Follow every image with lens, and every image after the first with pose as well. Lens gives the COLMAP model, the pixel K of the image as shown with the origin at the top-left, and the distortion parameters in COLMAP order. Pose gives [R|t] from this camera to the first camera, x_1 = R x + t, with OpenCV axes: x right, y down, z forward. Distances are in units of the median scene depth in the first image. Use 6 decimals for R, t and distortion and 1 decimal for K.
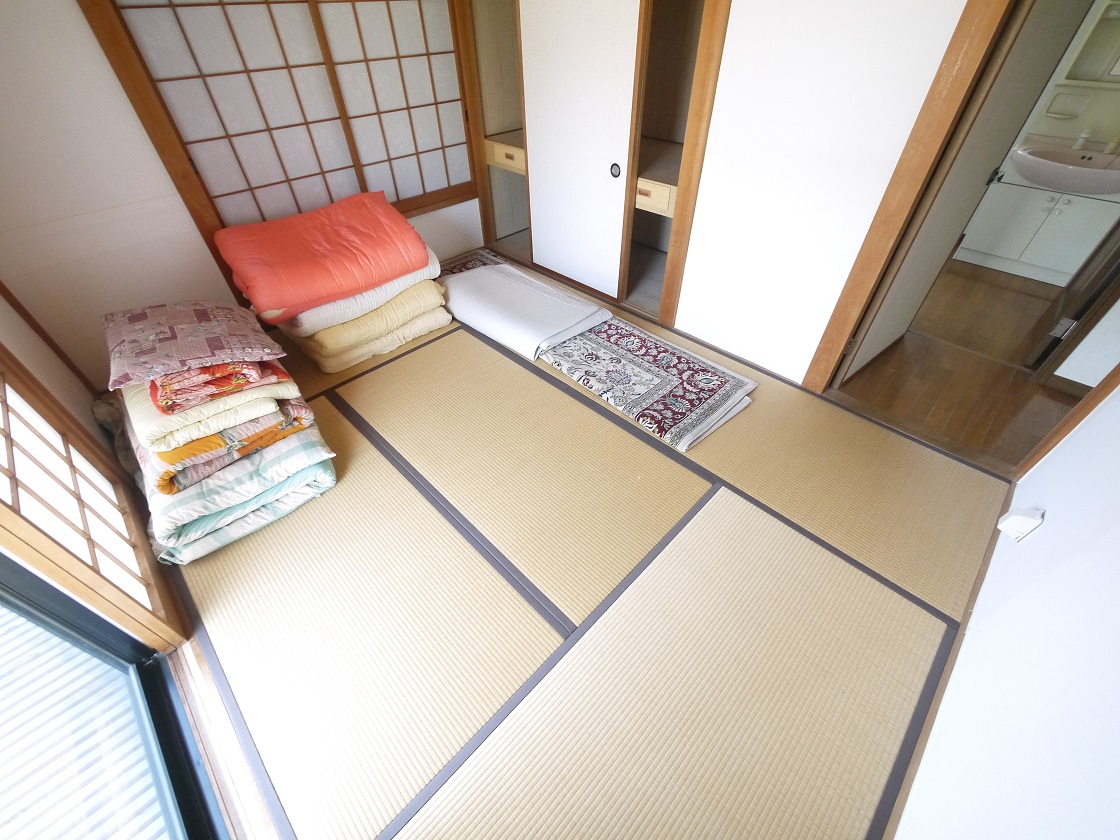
lens RADIAL K [[462.5, 0, 558.1], [0, 462.5, 420.1], [0, 0, 1]] dist [-0.007445, 0.000662]
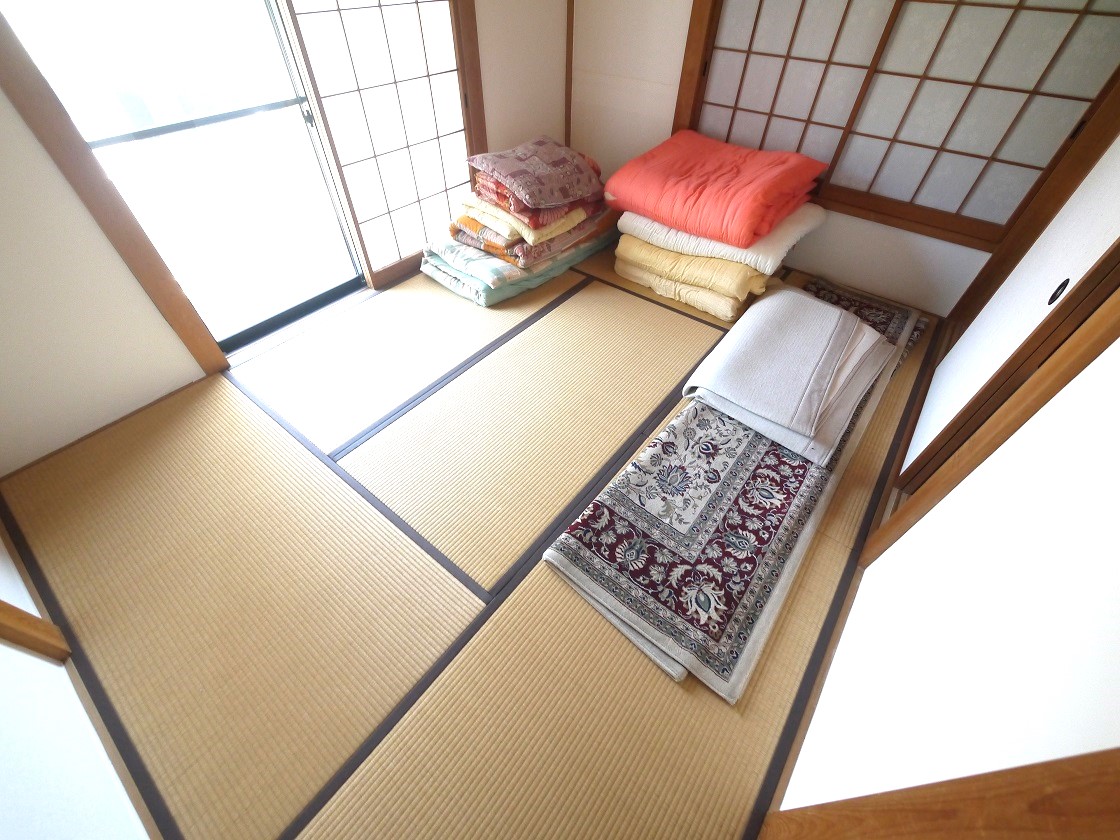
lens RADIAL K [[462.5, 0, 558.1], [0, 462.5, 420.1], [0, 0, 1]] dist [-0.007445, 0.000662]
pose [[0.114757, 0.735028, -0.668255, 0.518009], [-0.684538, 0.545999, 0.483003, -0.365263], [0.719888, 0.402018, 0.565812, 0.432874]]
